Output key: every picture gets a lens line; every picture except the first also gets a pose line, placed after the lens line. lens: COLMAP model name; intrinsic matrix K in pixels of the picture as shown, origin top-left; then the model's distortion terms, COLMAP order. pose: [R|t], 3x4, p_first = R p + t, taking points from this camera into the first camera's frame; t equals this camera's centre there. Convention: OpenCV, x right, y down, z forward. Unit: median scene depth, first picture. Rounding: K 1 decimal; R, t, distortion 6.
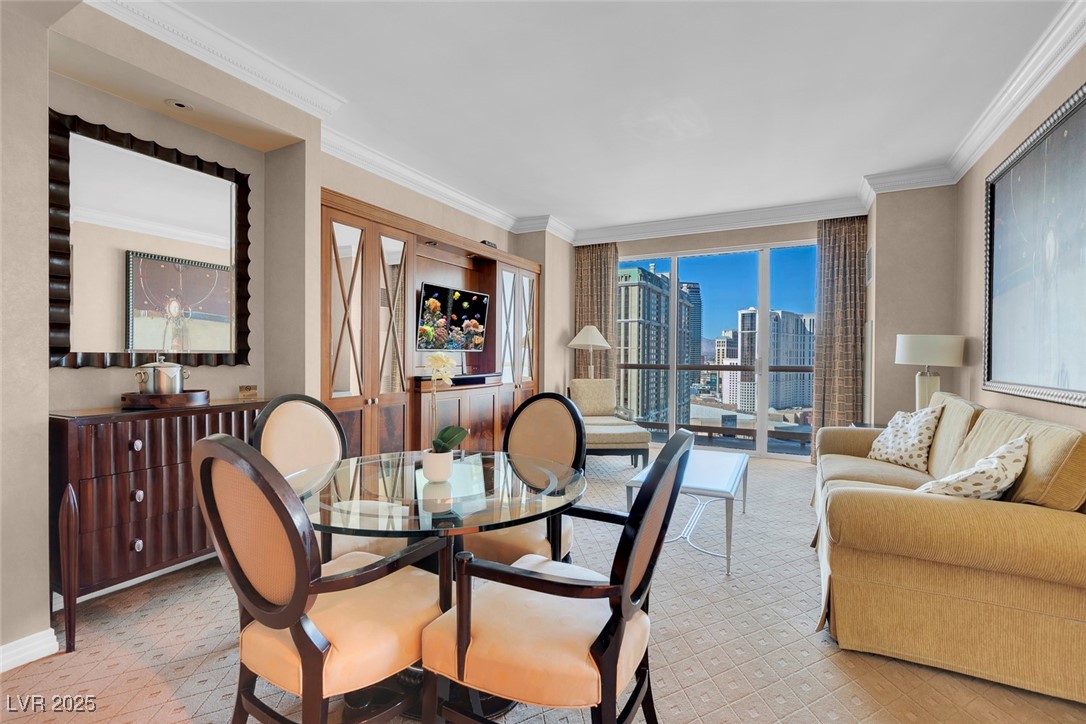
lens RADIAL K [[490.3, 0, 537.9], [0, 490.3, 362.6], [0, 0, 1]] dist [-0.002289, 0.001190]
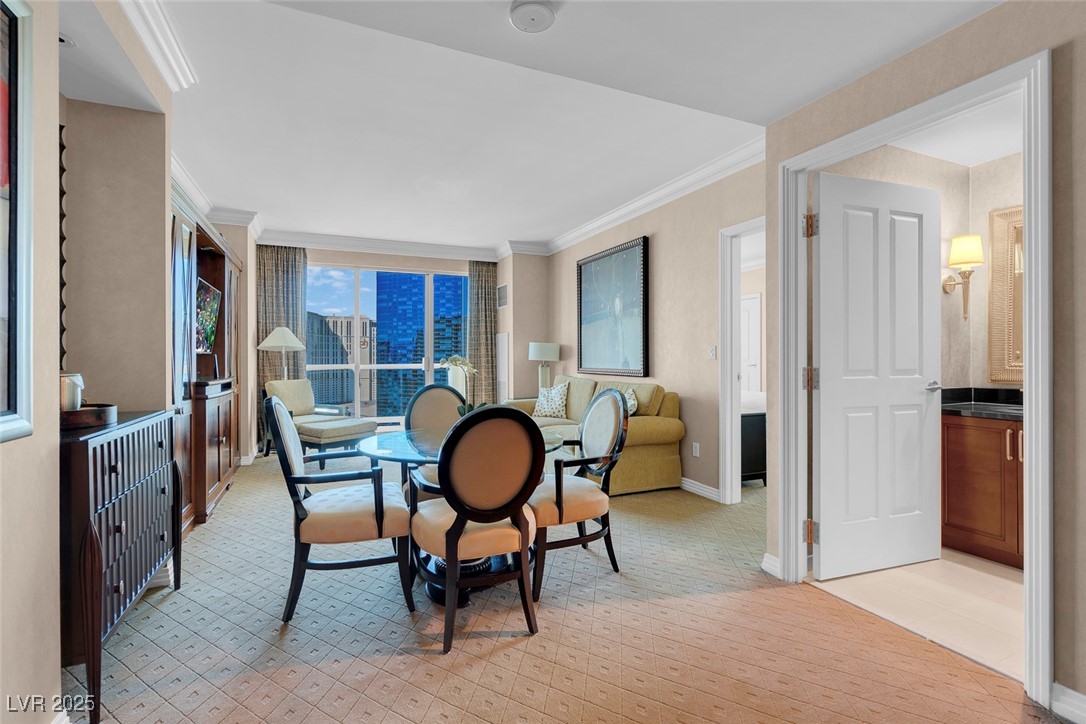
lens RADIAL K [[491.6, 0, 535.7], [0, 491.6, 360.0], [0, 0, 1]] dist [-0.002640, 0.000295]
pose [[0.621503, -0.014399, 0.783279, -0.377849], [0.018609, 0.999820, 0.003614, -0.002316], [-0.783190, 0.012329, 0.621660, -0.030705]]
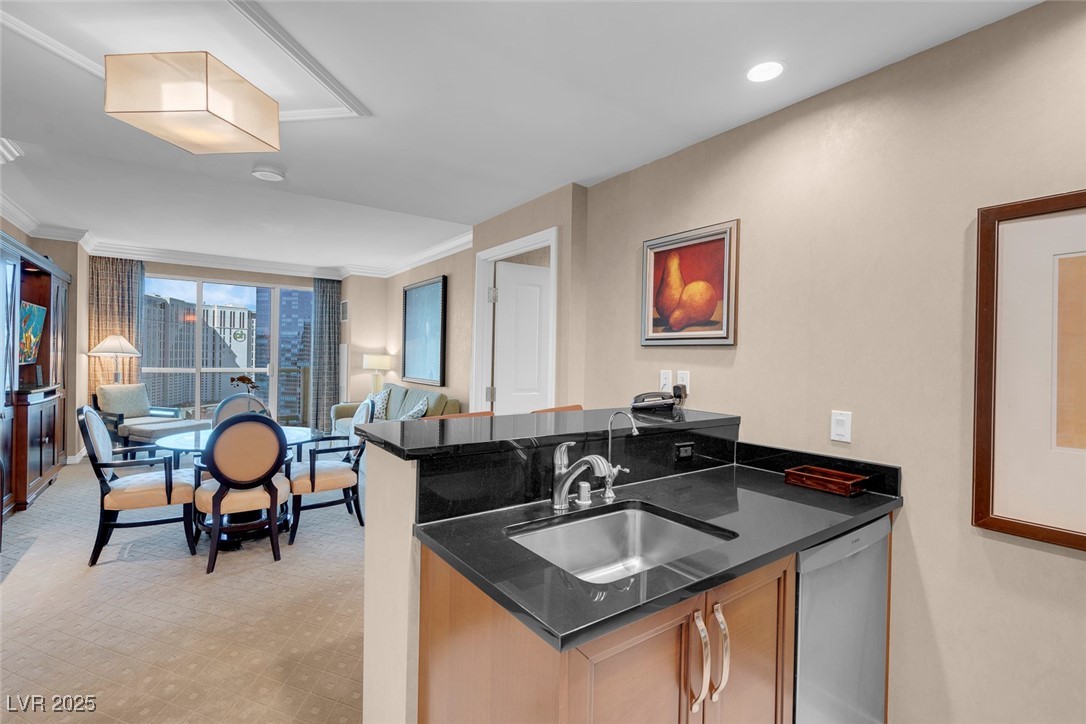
lens RADIAL K [[490.3, 0, 537.9], [0, 490.3, 362.6], [0, 0, 1]] dist [-0.002289, 0.001190]
pose [[0.445972, -0.009392, 0.894997, -0.462802], [-0.003444, 0.999920, 0.012209, -0.032627], [-0.895040, -0.008527, 0.445904, -0.315211]]
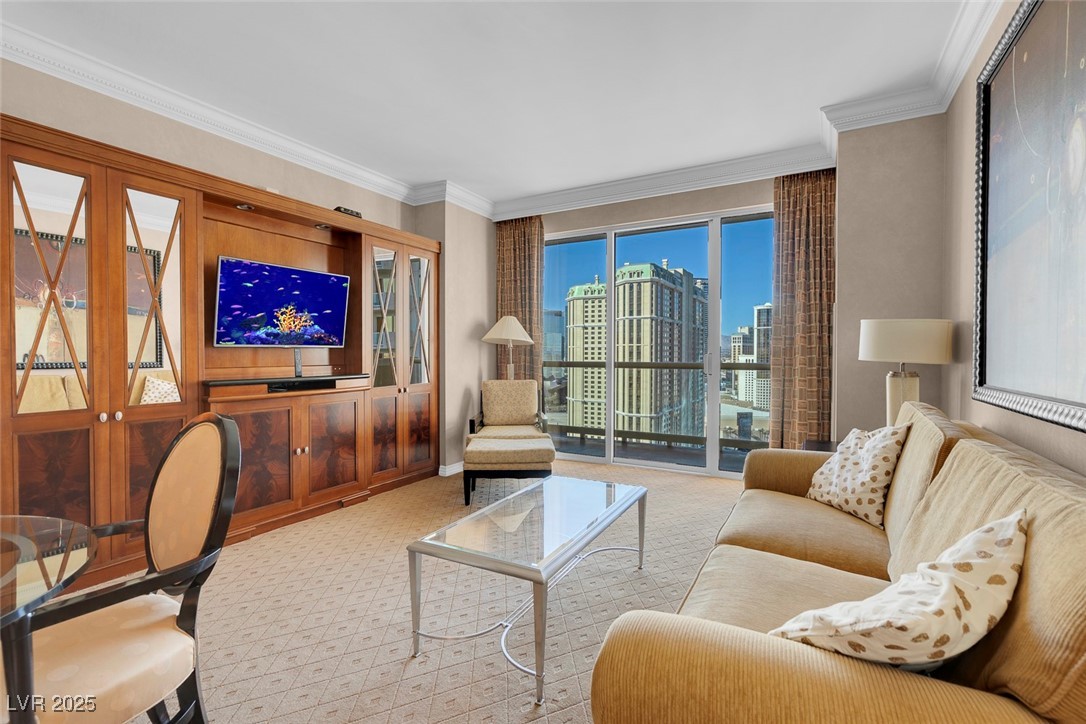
lens RADIAL K [[490.3, 0, 537.9], [0, 490.3, 362.6], [0, 0, 1]] dist [-0.002289, 0.001190]
pose [[0.999567, -0.005261, -0.028952, 0.188135], [0.005403, 0.999974, 0.004811, -0.000163], [0.028926, -0.004966, 0.999569, 0.177877]]
